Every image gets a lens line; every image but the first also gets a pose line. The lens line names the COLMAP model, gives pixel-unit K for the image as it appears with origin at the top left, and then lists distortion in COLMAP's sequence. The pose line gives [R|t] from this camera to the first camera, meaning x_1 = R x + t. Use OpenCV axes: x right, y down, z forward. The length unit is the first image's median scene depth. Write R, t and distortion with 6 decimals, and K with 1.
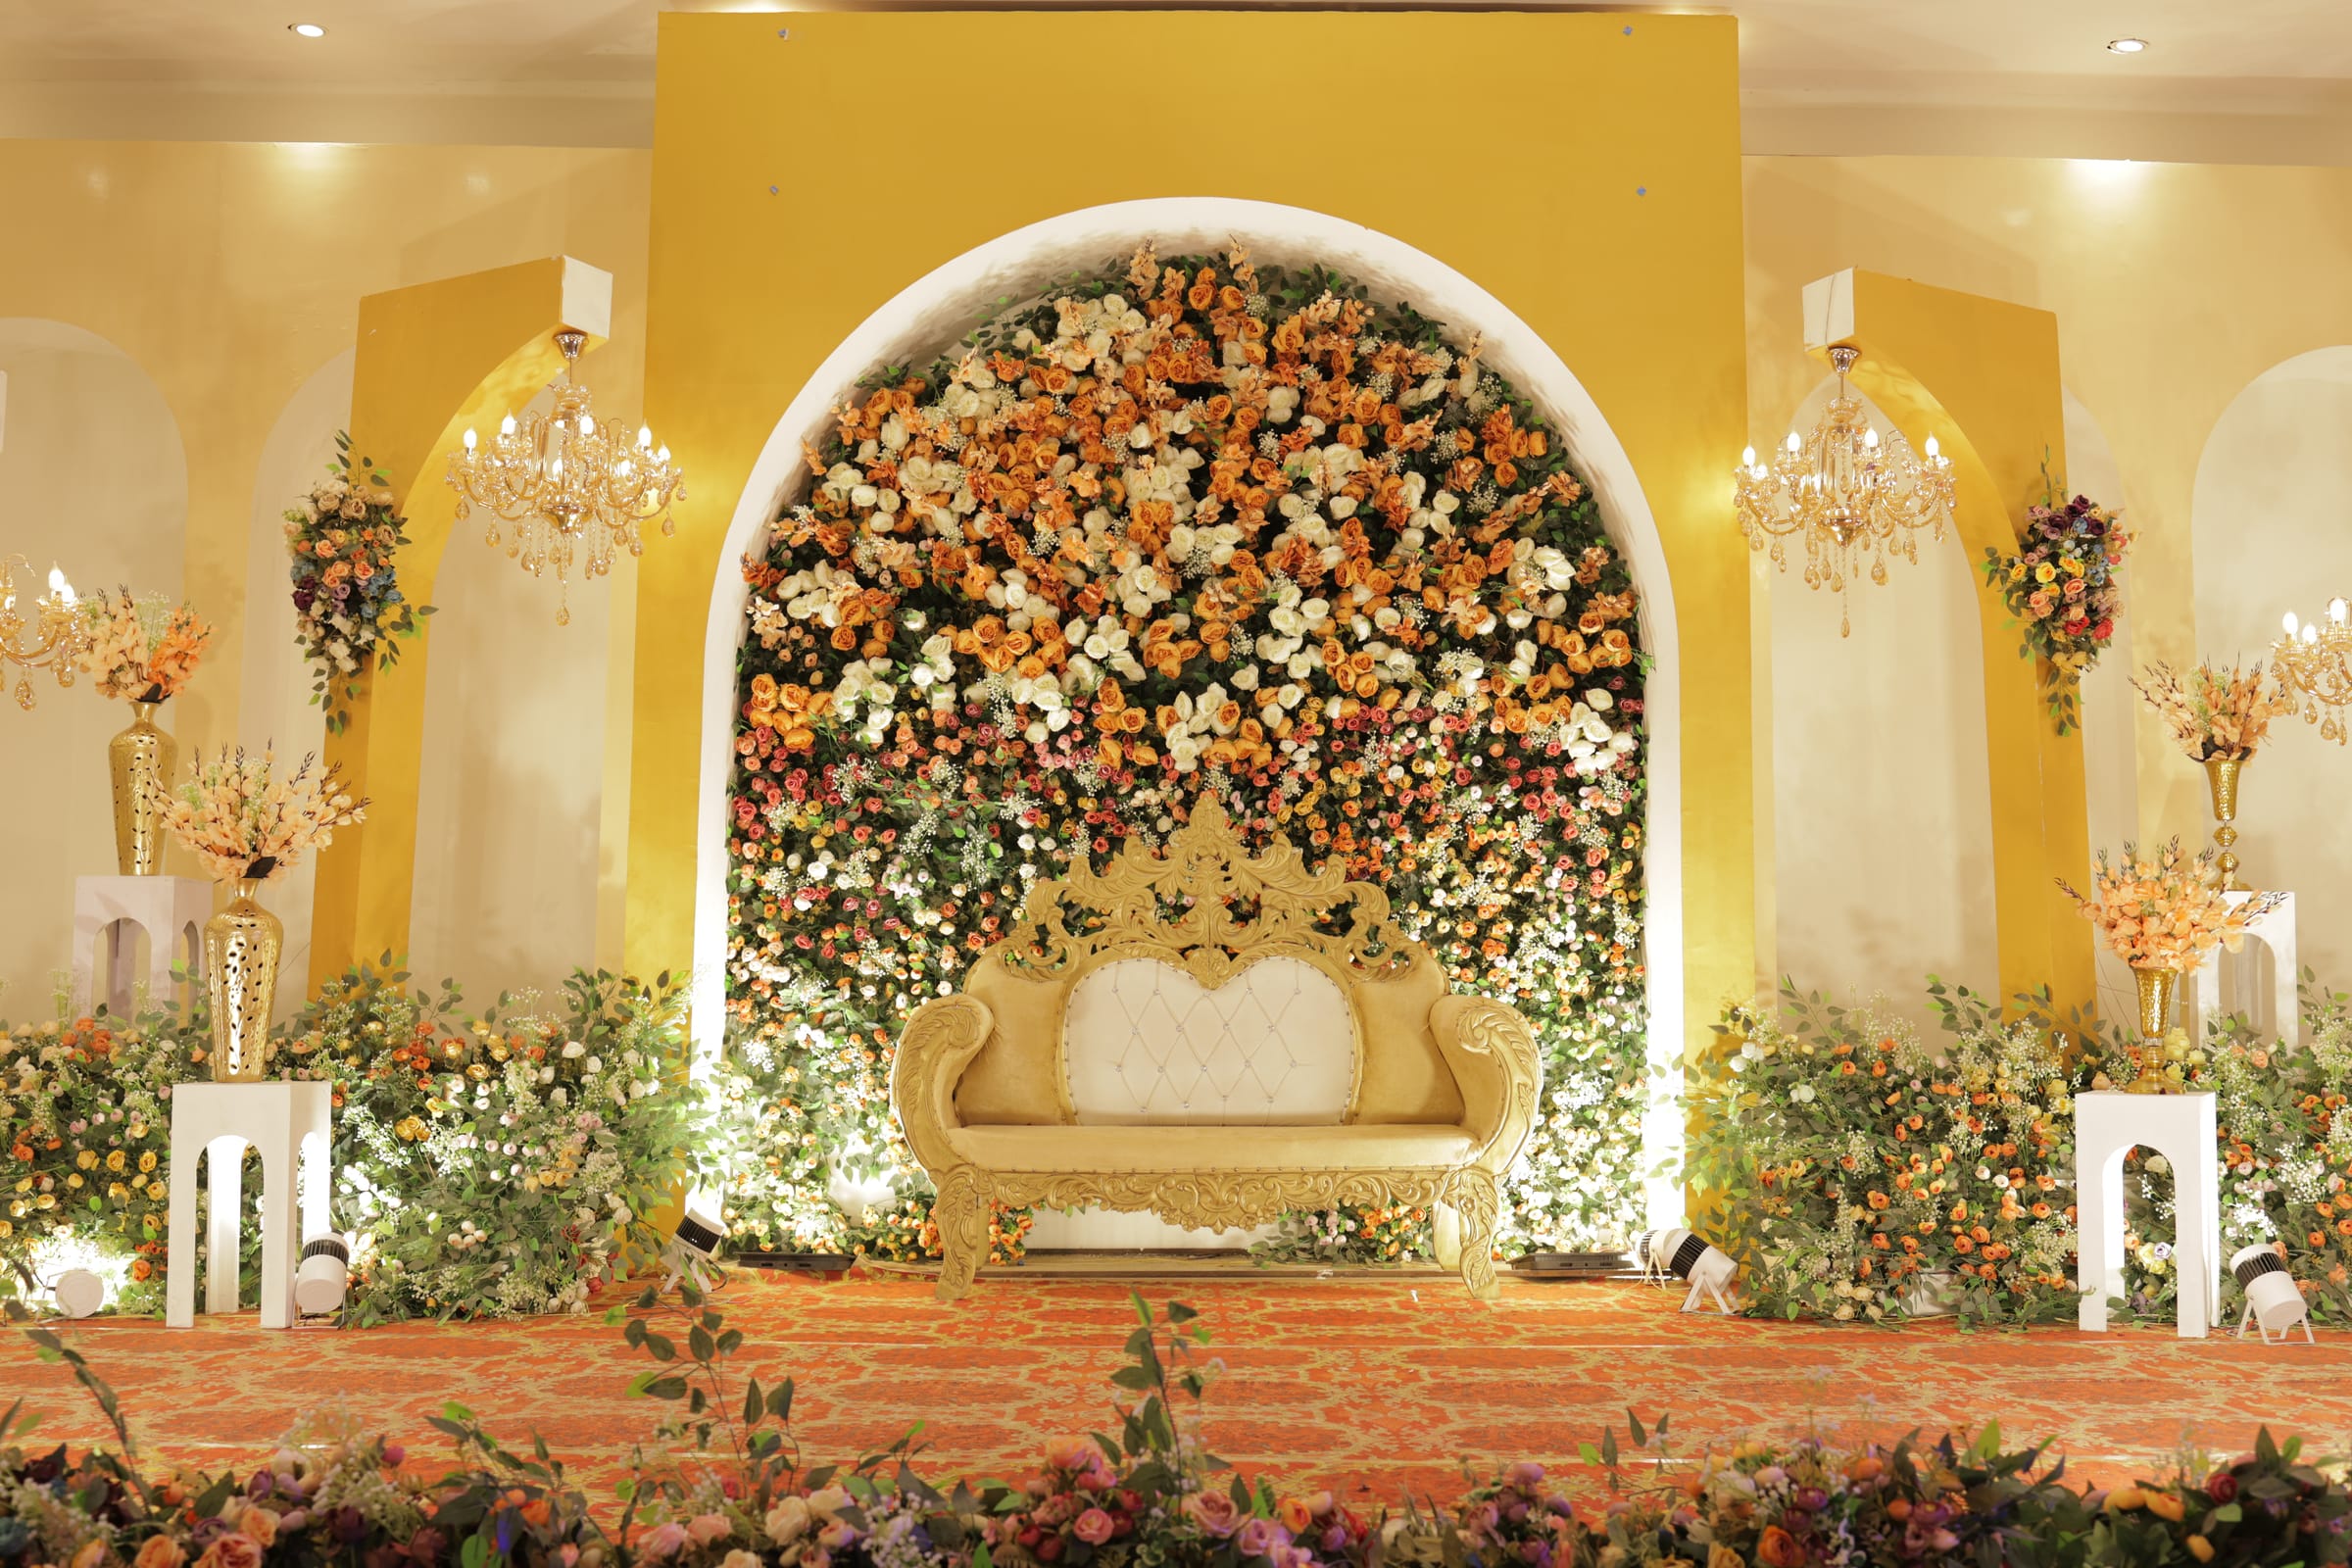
lens RADIAL K [[2230.2, 0, 1176.0], [0, 2230.2, 784.0], [0, 0, 1]] dist [-0.104852, -0.006673]
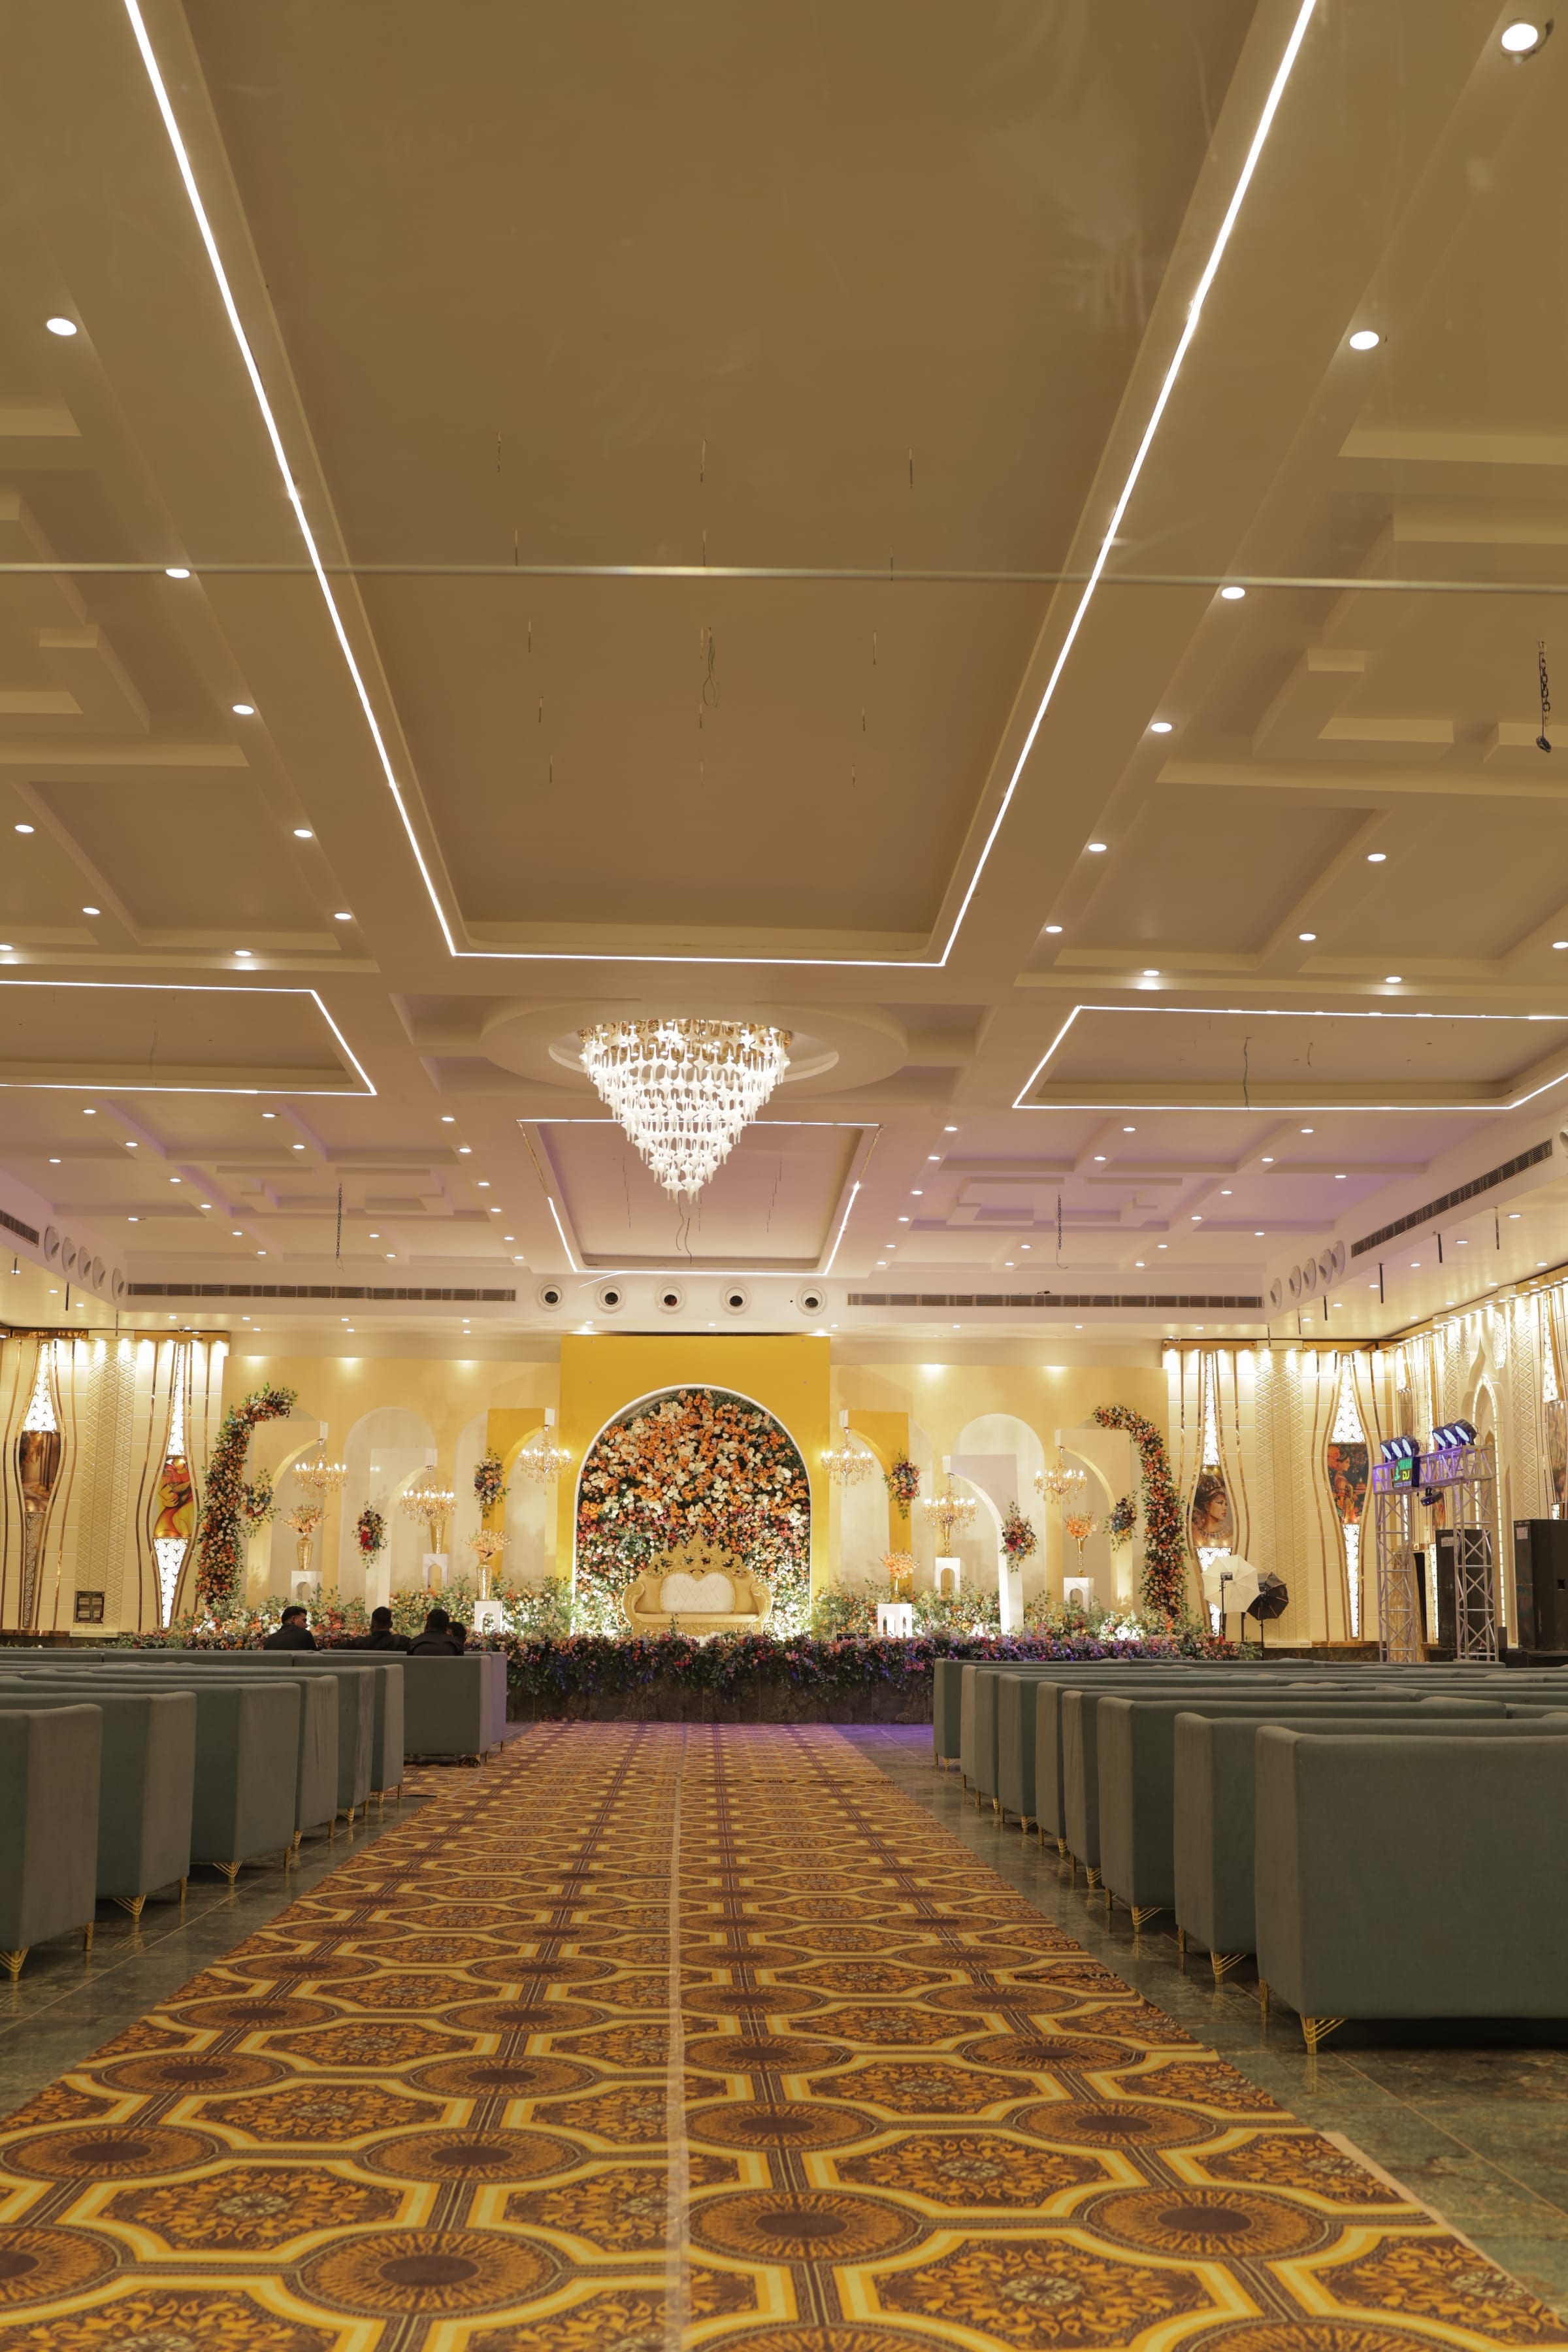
lens RADIAL K [[2230.2, 0, 784.0], [0, 2230.2, 1176.0], [0, 0, 1]] dist [-0.104852, -0.006673]
pose [[0.999932, 0.001190, 0.011617, 0.119327], [-0.000130, 0.995868, -0.090812, -0.262810], [-0.011677, 0.090804, 0.995800, -2.966781]]
